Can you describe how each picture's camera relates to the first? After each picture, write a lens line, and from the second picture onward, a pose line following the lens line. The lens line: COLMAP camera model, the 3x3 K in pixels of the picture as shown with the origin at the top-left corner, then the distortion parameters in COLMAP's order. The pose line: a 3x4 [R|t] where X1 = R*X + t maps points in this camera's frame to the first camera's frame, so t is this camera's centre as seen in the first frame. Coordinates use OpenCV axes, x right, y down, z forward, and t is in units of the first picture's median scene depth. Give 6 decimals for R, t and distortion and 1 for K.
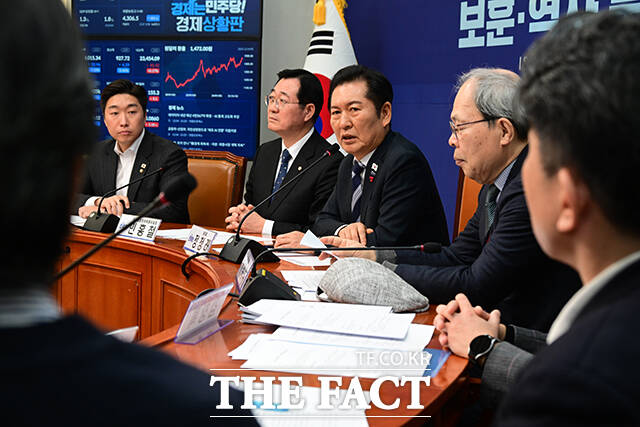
lens RADIAL K [[1071.0, 0, 319.1], [0, 1071.0, 214.9], [0, 0, 1]] dist [-0.008924, 0.000000]
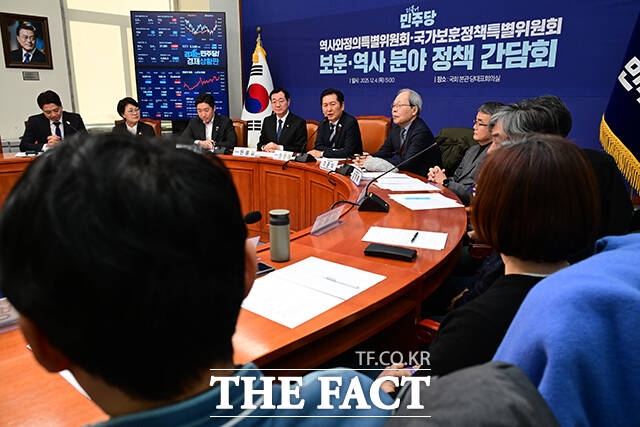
lens RADIAL K [[507.4, 0, 319.0], [0, 507.4, 213.2], [0, 0, 1]] dist [-0.003653, -0.003879]
pose [[0.939637, -0.098200, 0.327779, -0.355015], [0.048083, 0.986323, 0.157655, -0.022519], [-0.338778, -0.132378, 0.931507, -0.195521]]
